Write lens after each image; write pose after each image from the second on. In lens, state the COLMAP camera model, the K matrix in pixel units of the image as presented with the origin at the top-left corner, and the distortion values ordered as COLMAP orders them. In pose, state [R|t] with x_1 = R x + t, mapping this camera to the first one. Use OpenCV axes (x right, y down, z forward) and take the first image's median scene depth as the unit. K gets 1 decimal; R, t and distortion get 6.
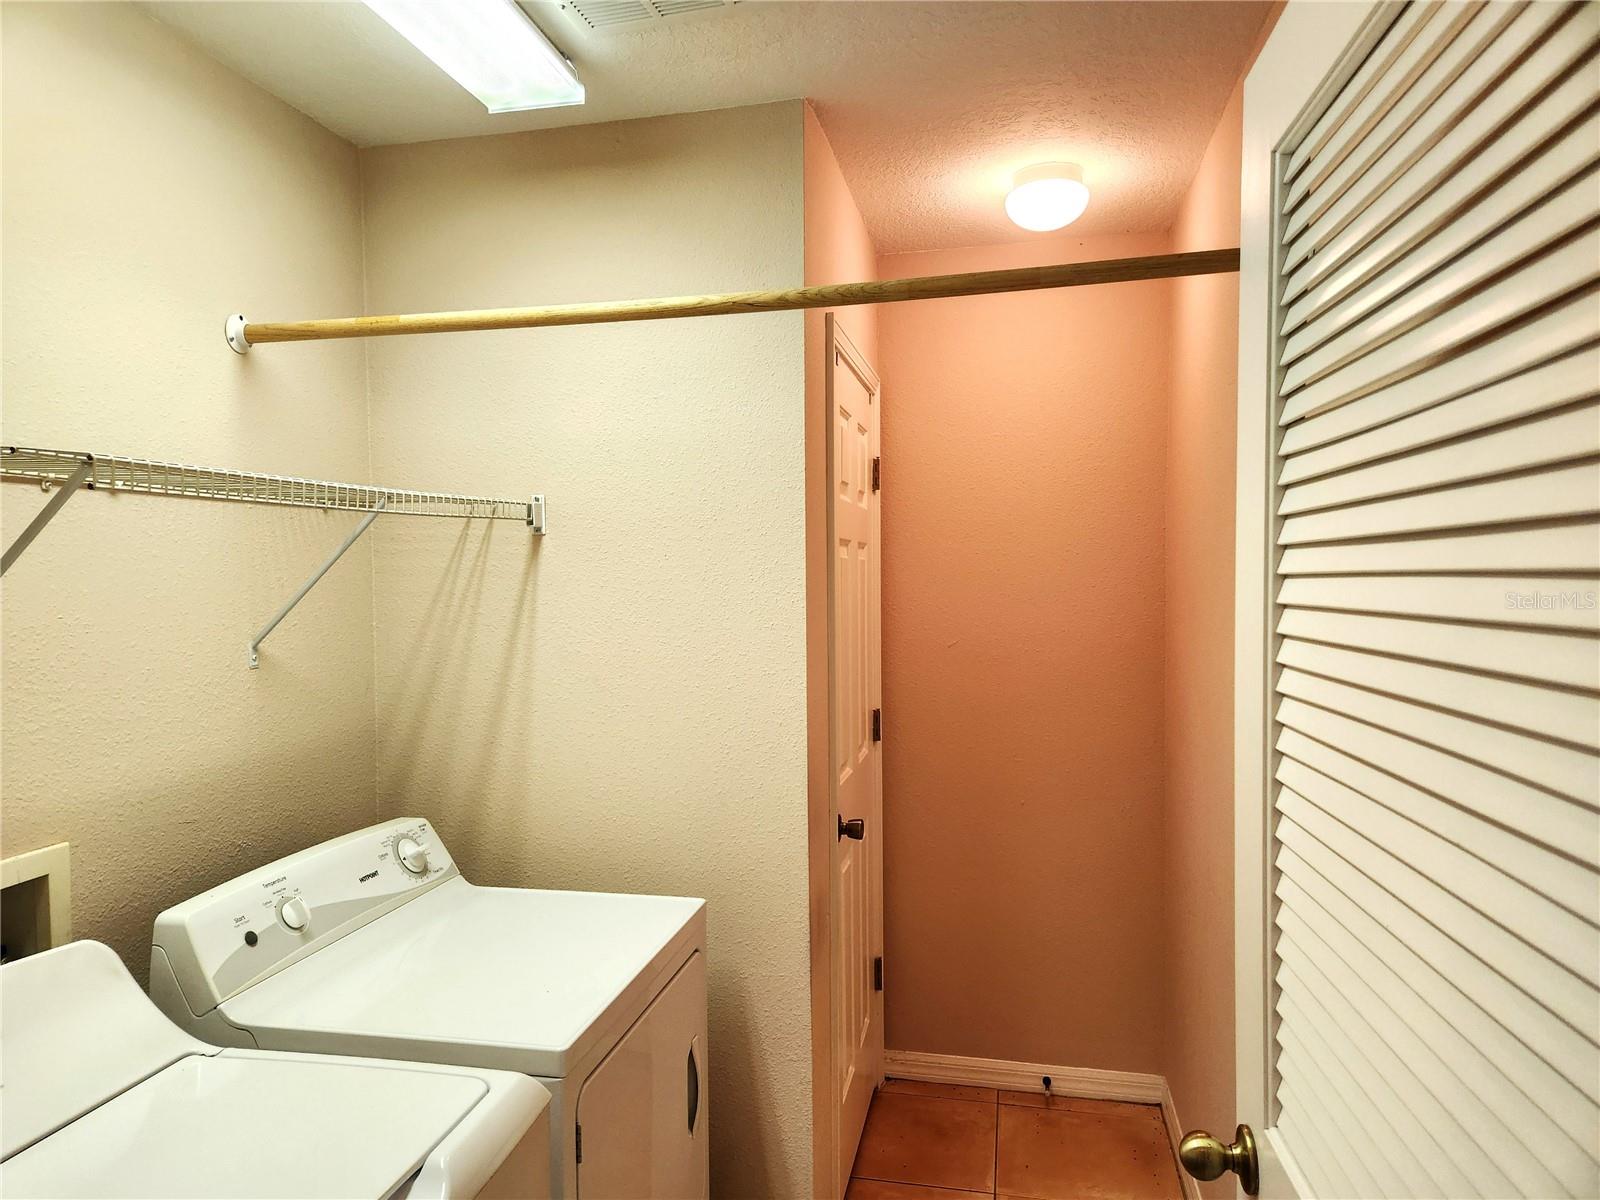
lens RADIAL K [[1080.1, 0, 783.0], [0, 1080.1, 602.1], [0, 0, 1]] dist [0.073269, -0.055810]
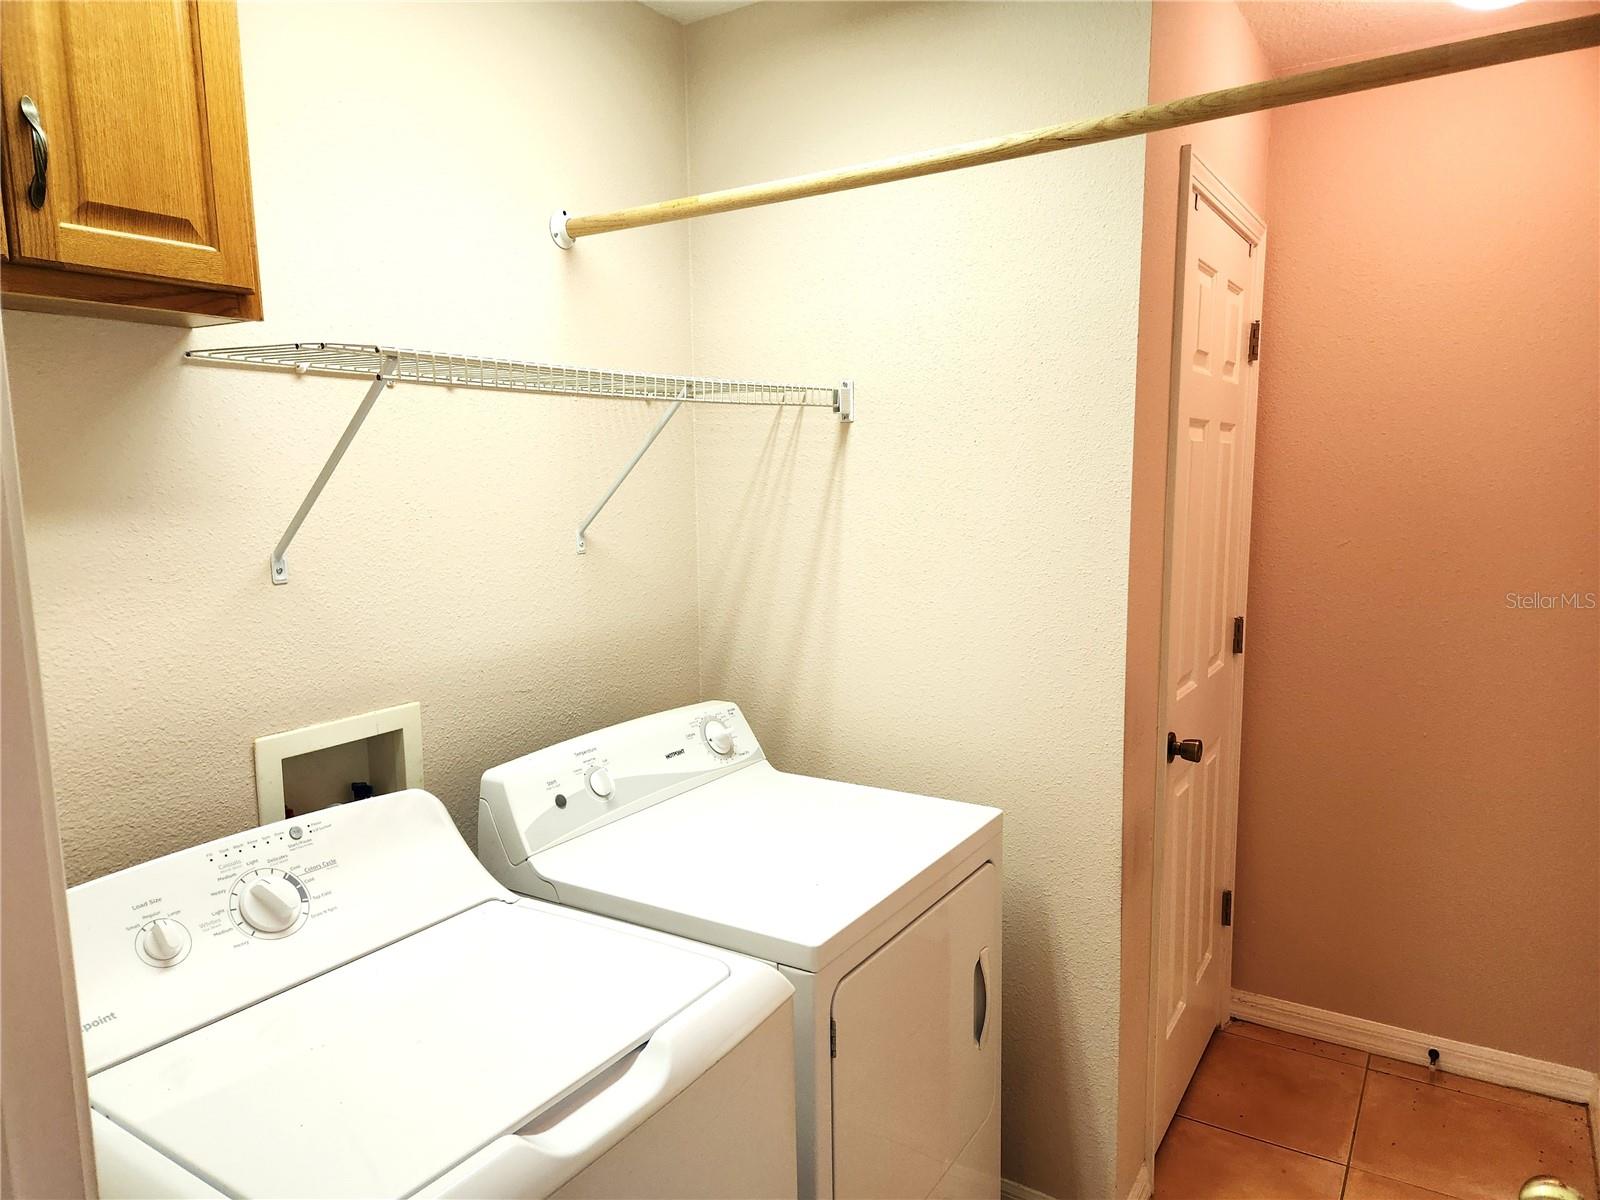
lens RADIAL K [[1080.1, 0, 796.5], [0, 1080.1, 613.6], [0, 0, 1]] dist [0.073269, -0.055810]
pose [[0.938756, 0.041133, -0.342118, 0.069821], [-0.004293, 0.994169, 0.107749, 0.003720], [0.344555, -0.099681, 0.933459, 0.071638]]
